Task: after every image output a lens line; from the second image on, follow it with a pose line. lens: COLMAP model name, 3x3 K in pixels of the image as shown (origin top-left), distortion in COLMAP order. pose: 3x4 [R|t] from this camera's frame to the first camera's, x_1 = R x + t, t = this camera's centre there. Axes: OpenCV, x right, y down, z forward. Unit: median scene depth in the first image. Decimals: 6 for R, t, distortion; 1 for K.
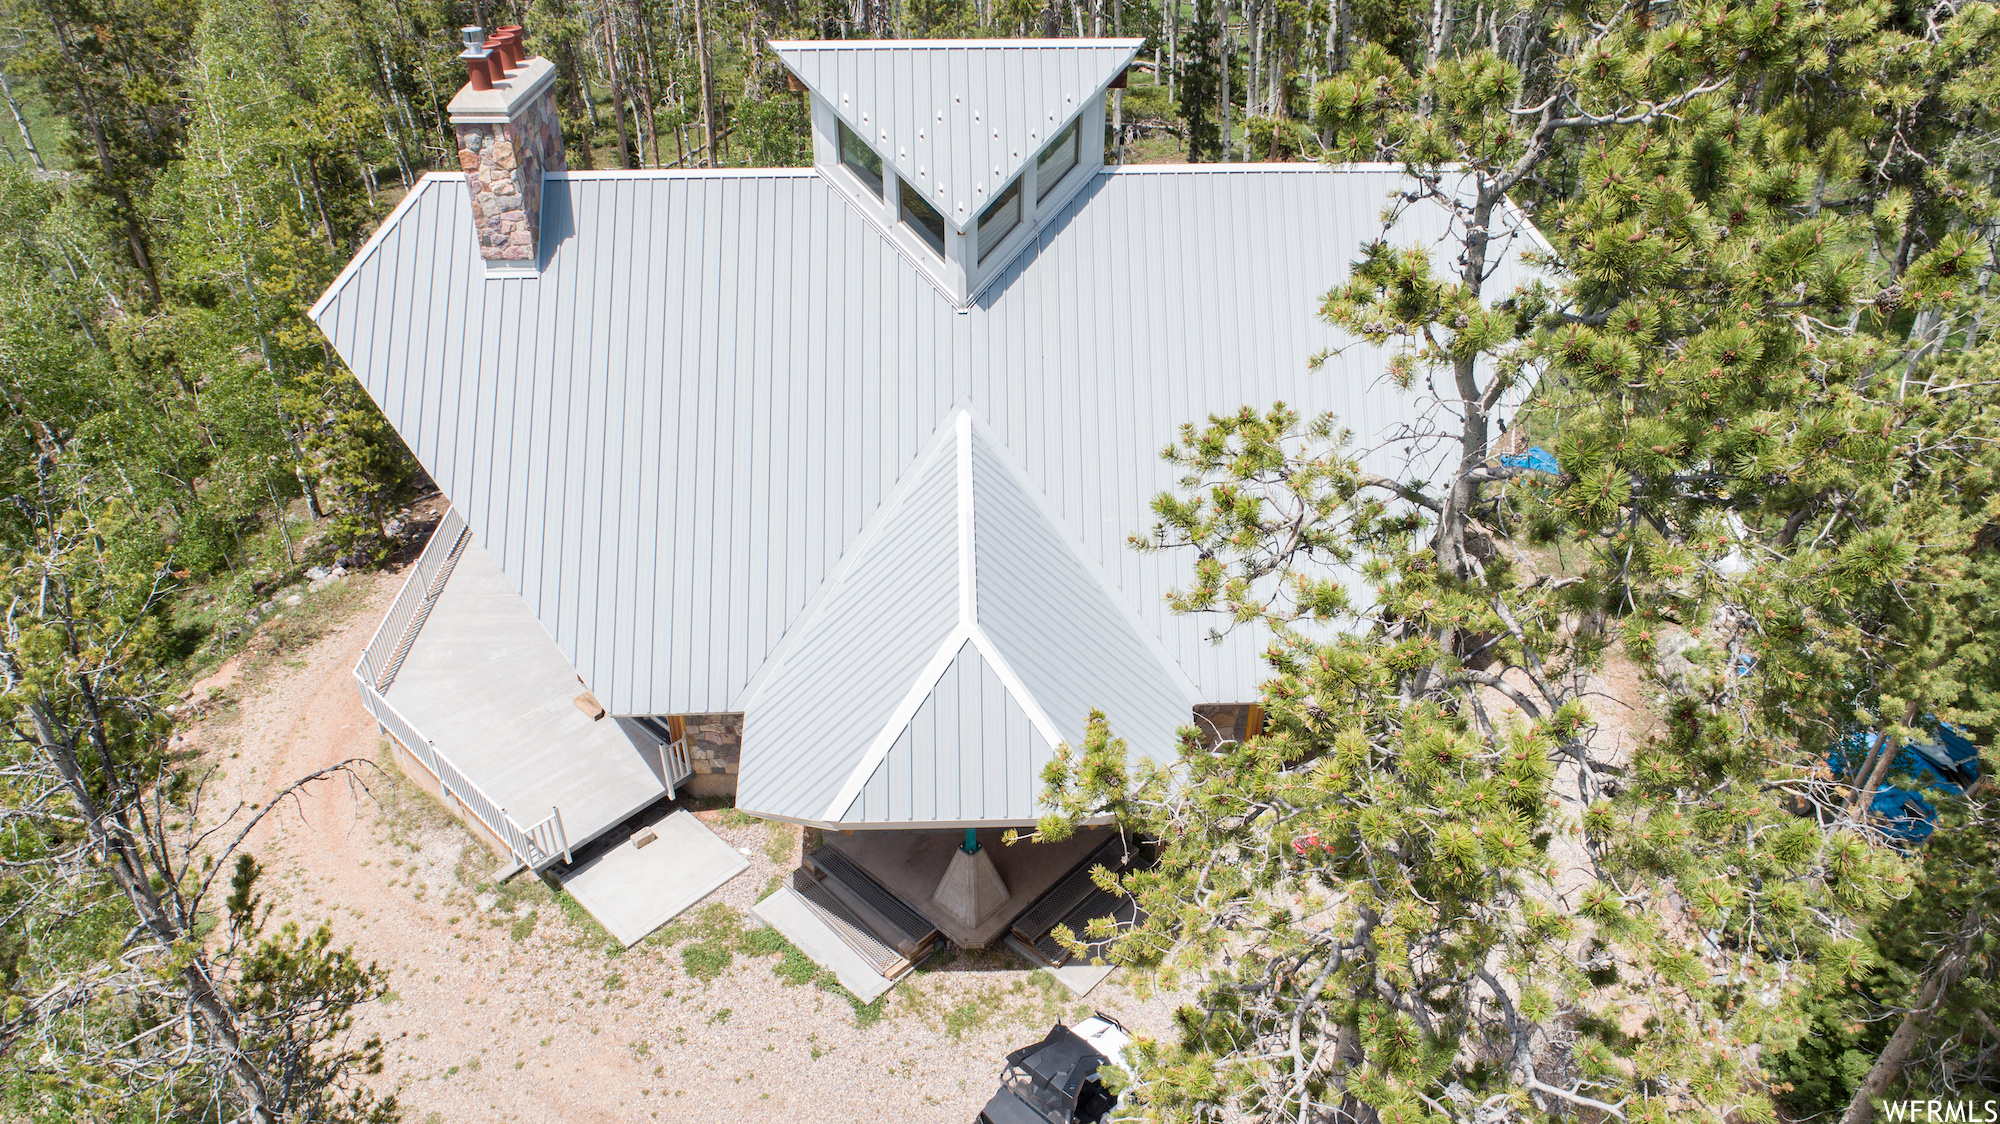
lens RADIAL K [[1347.4, 0, 1004.2], [0, 1347.4, 558.7], [0, 0, 1]] dist [-0.001824, -0.004113]
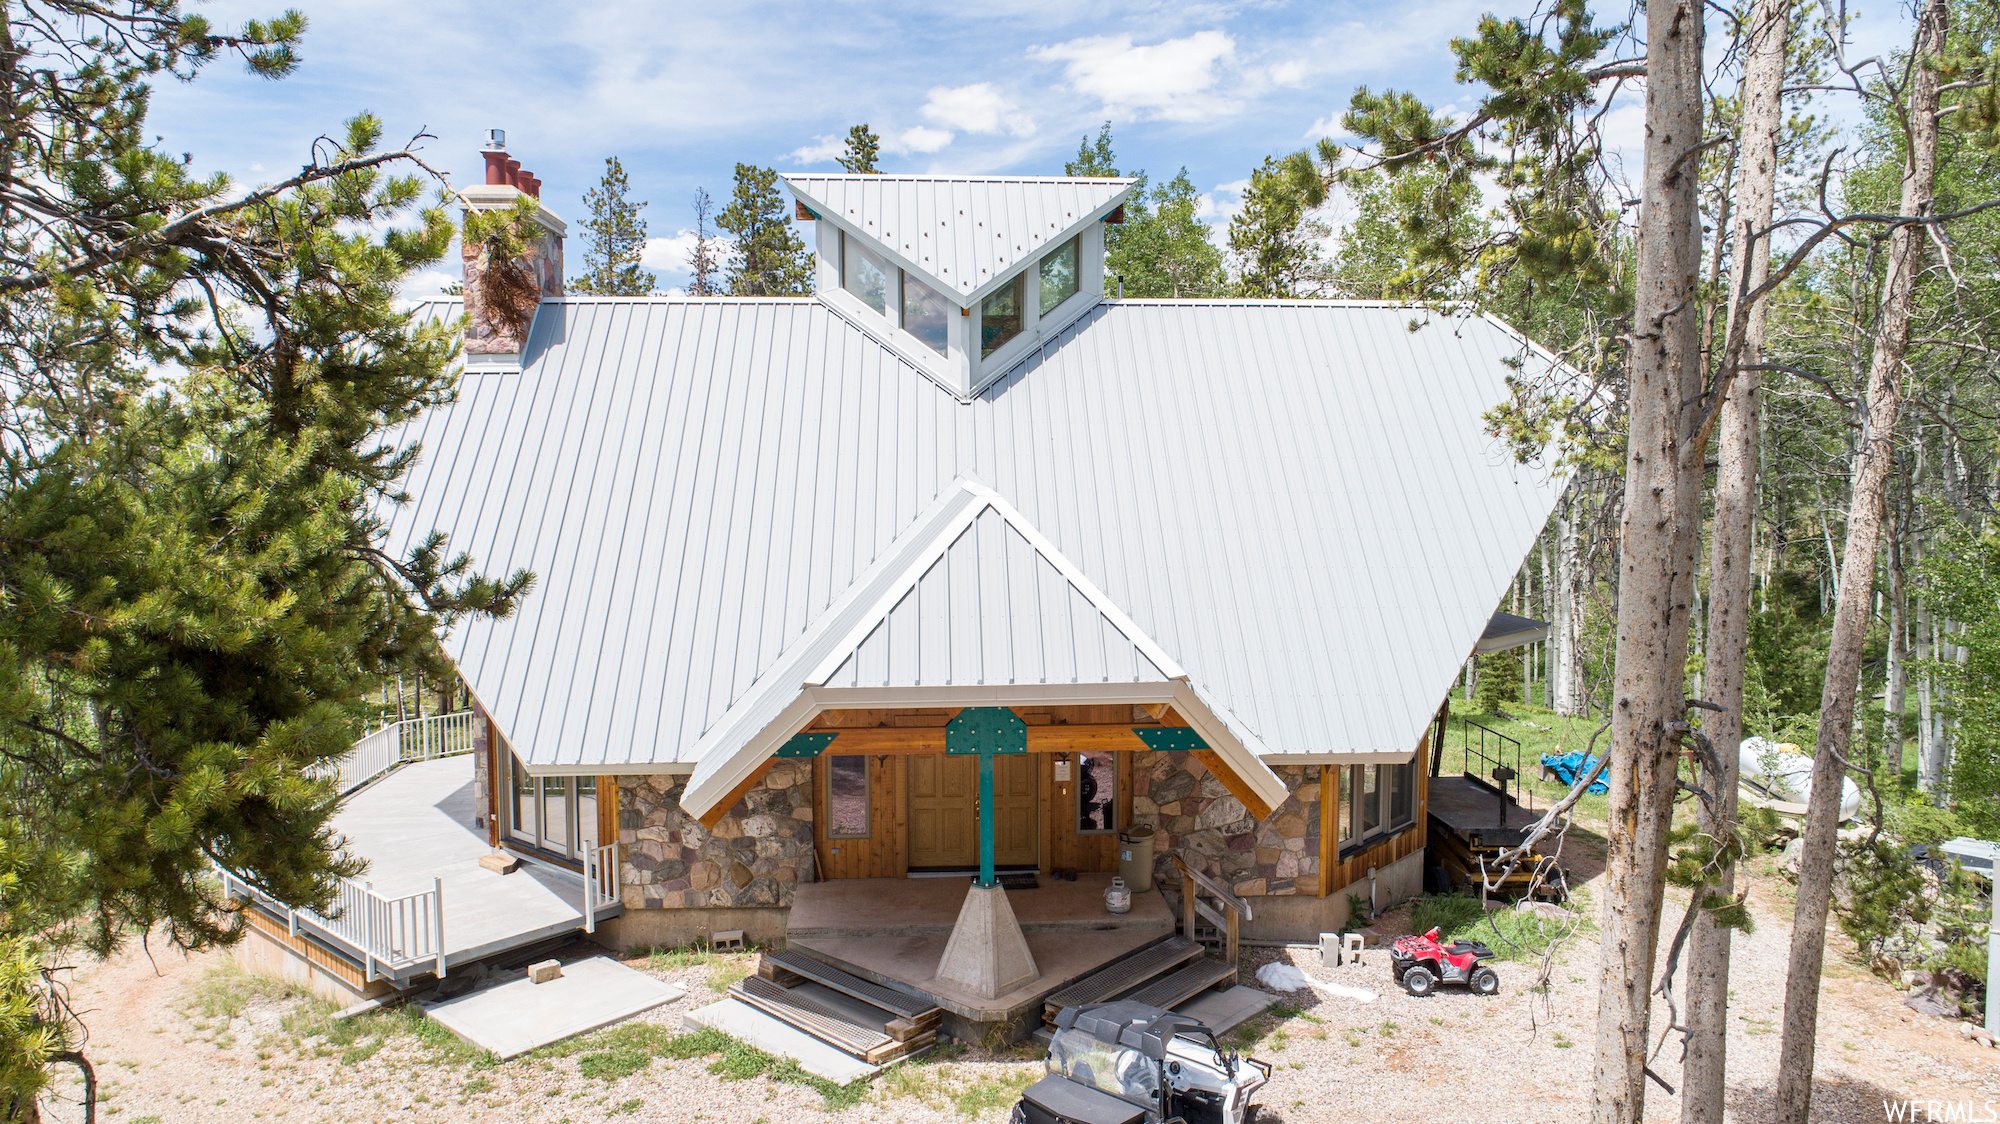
lens RADIAL K [[1347.4, 0, 1002.7], [0, 1347.4, 562.8], [0, 0, 1]] dist [-0.001824, -0.004113]
pose [[0.999656, -0.009446, 0.024466, -0.030627], [0.020230, 0.871412, -0.490135, 0.401306], [-0.016691, 0.490461, 0.871303, 0.241062]]
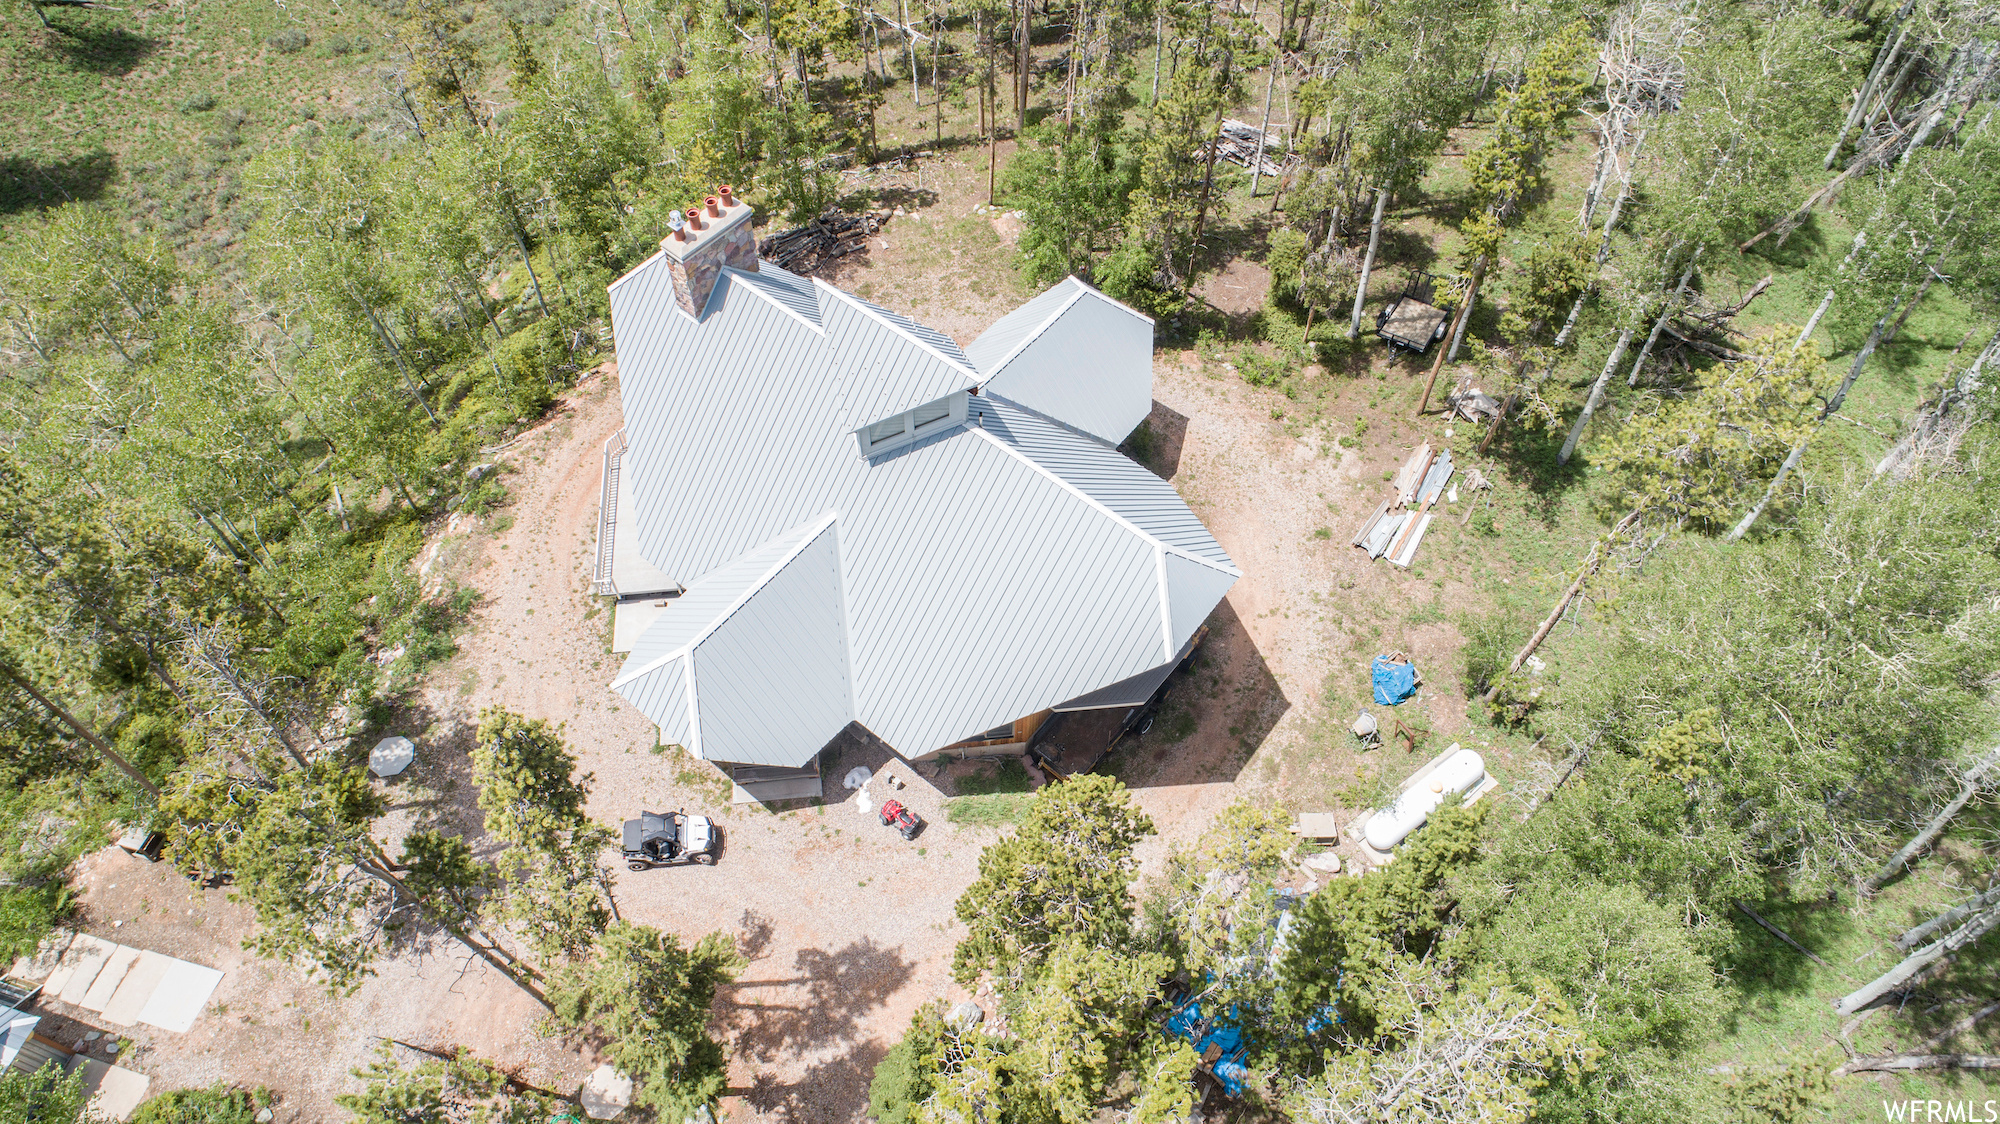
lens RADIAL K [[1347.4, 0, 991.3], [0, 1347.4, 562.9], [0, 0, 1]] dist [-0.001824, -0.004113]
pose [[0.749403, 0.545582, -0.375146, 0.847507], [-0.362570, 0.812234, 0.456967, -0.968369], [0.554020, -0.206436, 0.806503, -0.328722]]
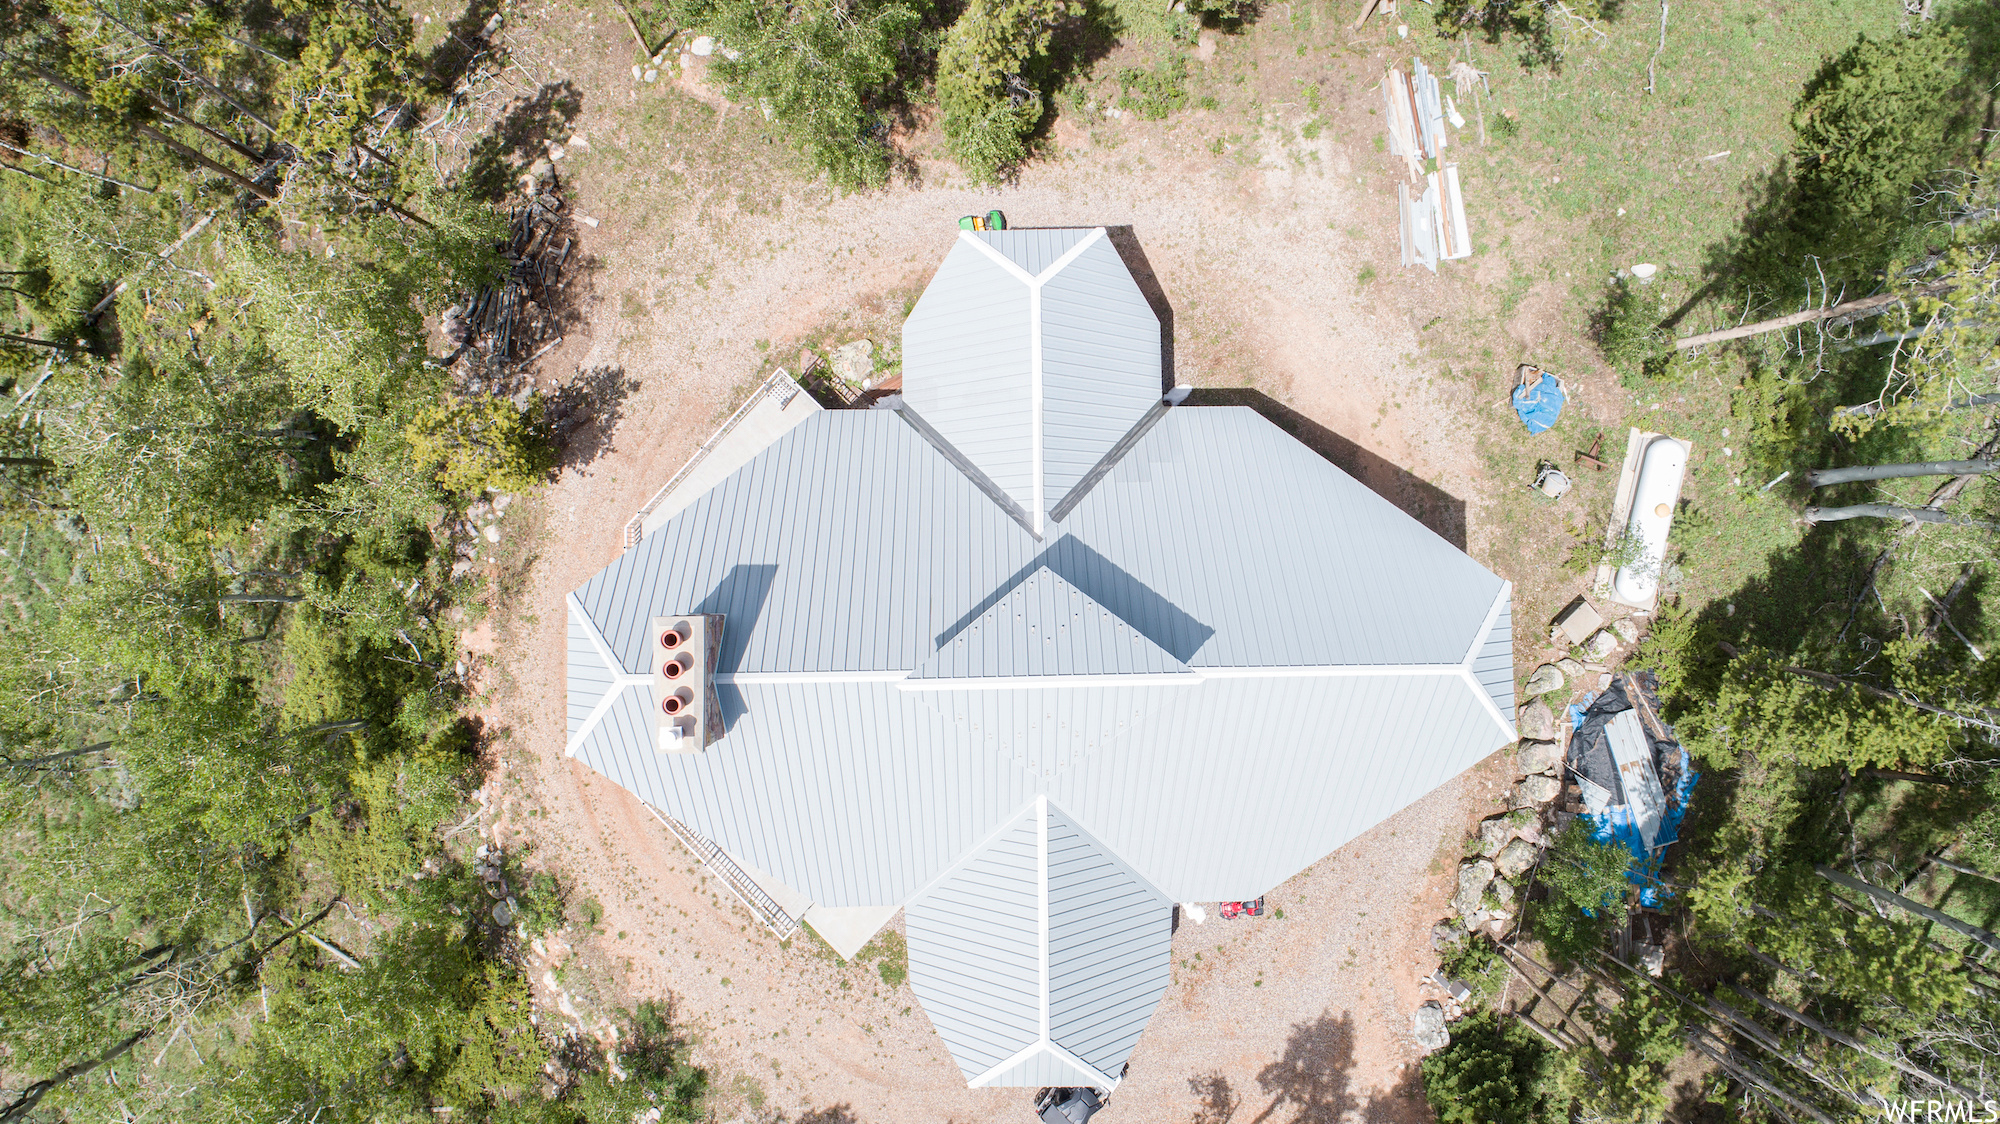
lens RADIAL K [[1347.4, 0, 1007.1], [0, 1347.4, 581.5], [0, 0, 1]] dist [-0.001824, -0.004113]
pose [[0.999585, 0.027268, 0.009289, -0.091585], [-0.022588, 0.541792, 0.840209, -1.482099], [0.017878, -0.840070, 0.542183, 0.433296]]
